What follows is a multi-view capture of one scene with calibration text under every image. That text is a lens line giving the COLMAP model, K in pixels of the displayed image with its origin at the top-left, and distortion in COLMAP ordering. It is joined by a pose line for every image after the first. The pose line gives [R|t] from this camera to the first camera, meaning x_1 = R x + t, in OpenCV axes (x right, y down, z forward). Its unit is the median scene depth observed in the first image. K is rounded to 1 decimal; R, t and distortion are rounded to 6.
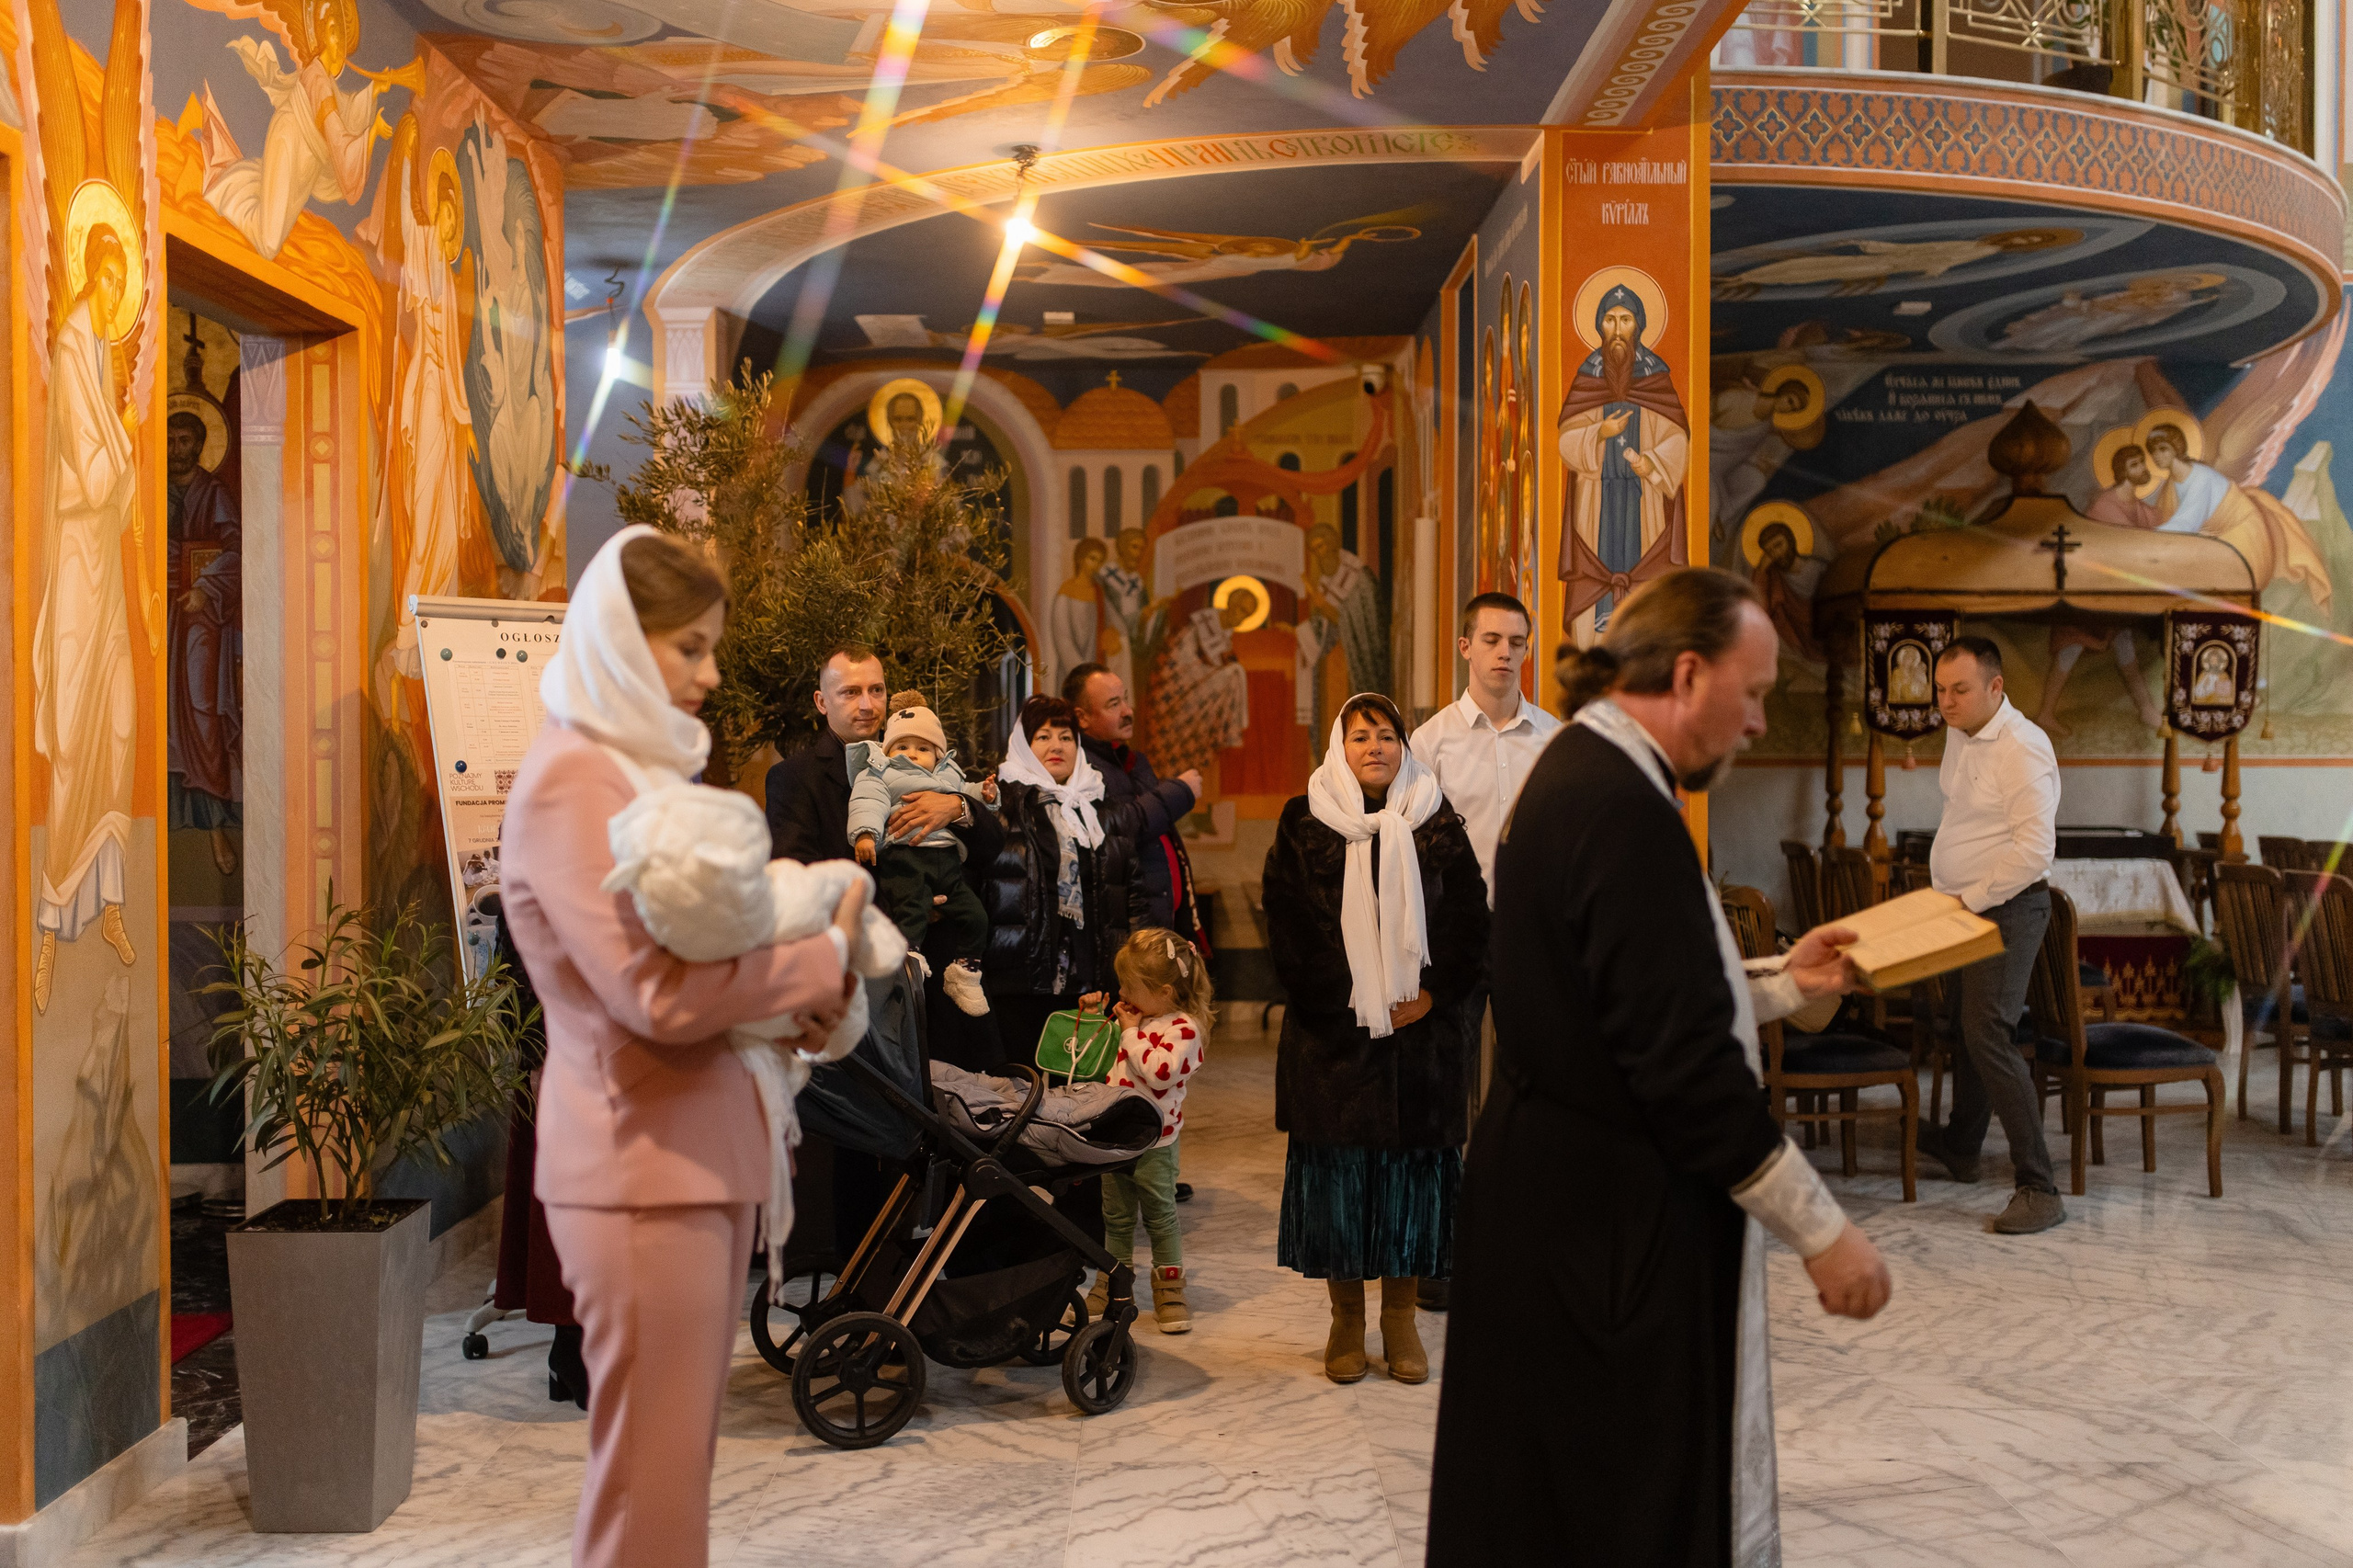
lens RADIAL K [[2222.8, 0, 1179.3], [0, 2222.8, 782.3], [0, 0, 1]] dist [0.003348, 0.007180]
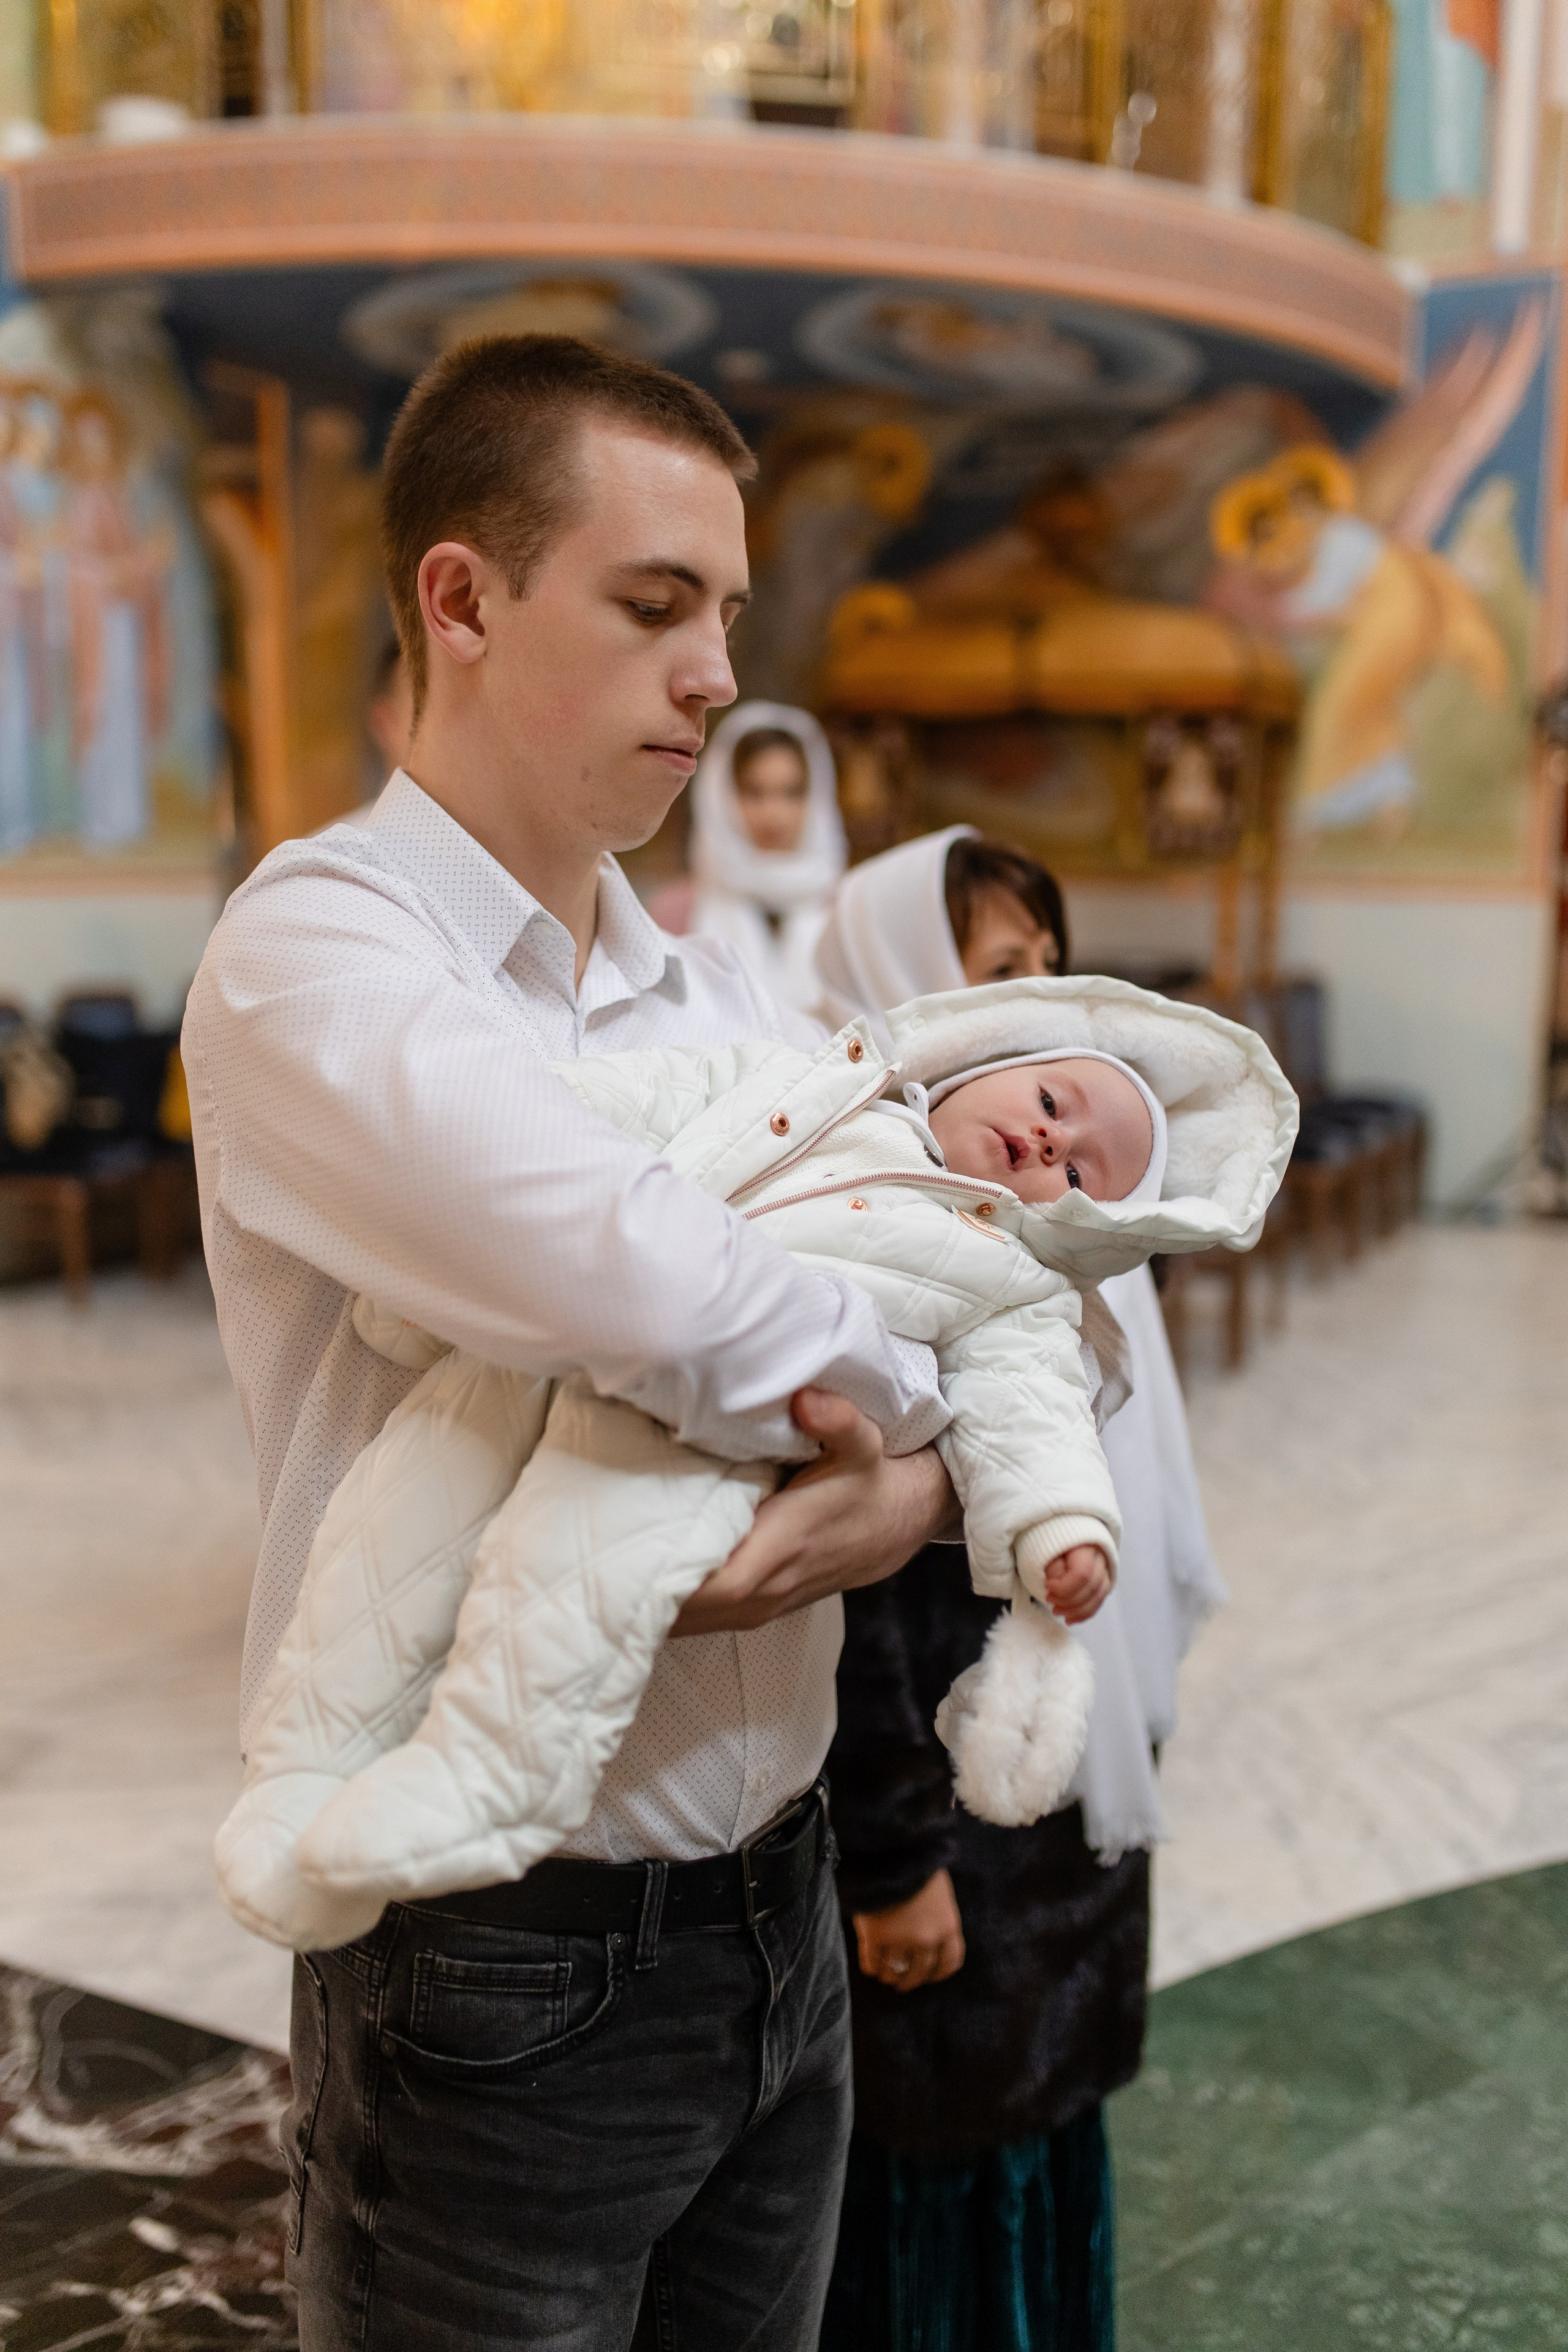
lens RADIAL K [[2221.9, 0, 784.0], [0, 2221.9, 1176.0], [0, 0, 1]] dist [0.003348, 0.007180]
pose [[0.890244, 0.077134, -0.448906, 0.660108], [-0.018305, 0.990819, 0.133948, -0.009927], [0.455117, -0.111029, 0.883483, 0.159877]]
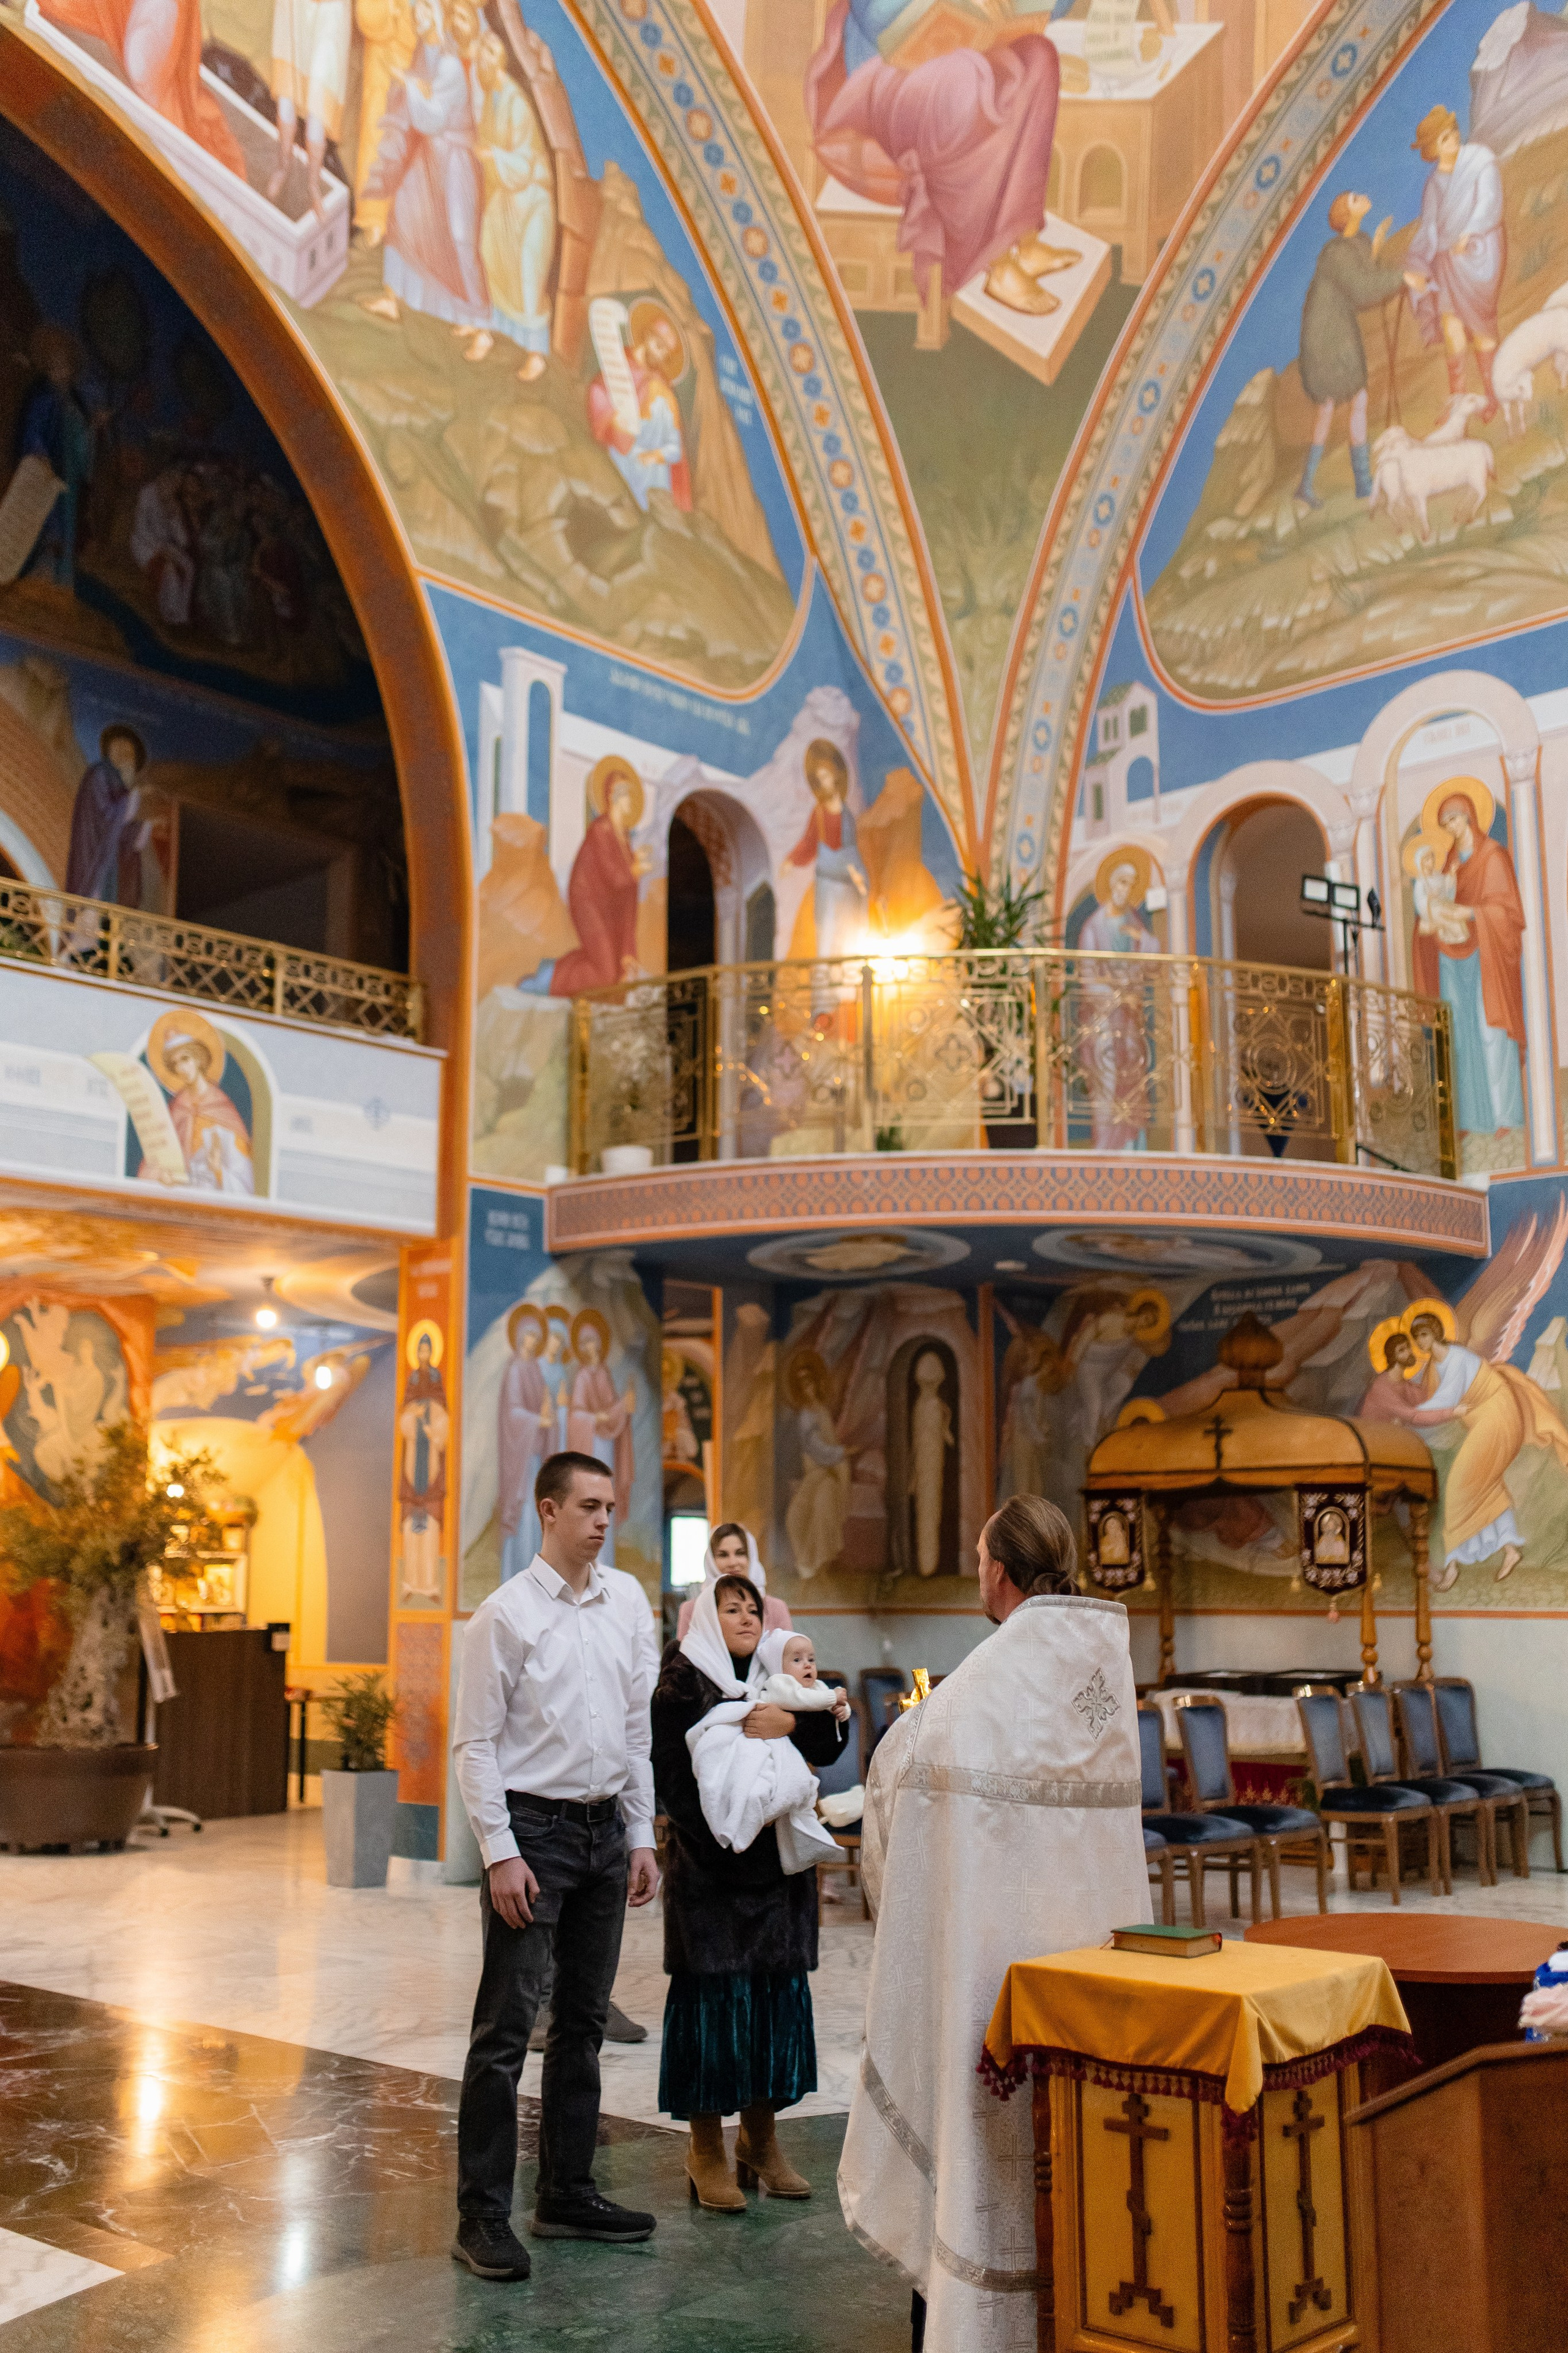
lens RADIAL K [[2285.3, 0, 784.0], [0, 2285.3, 1176.5], [0, 0, 1]] dist [-0.004981, -0.010595]
pose [[0.742002, -0.119252, -0.659706, 0.981562], [-0.012047, 0.981521, -0.190975, -0.001567], [0.670289, 0.149651, 0.726854, -0.083938]]
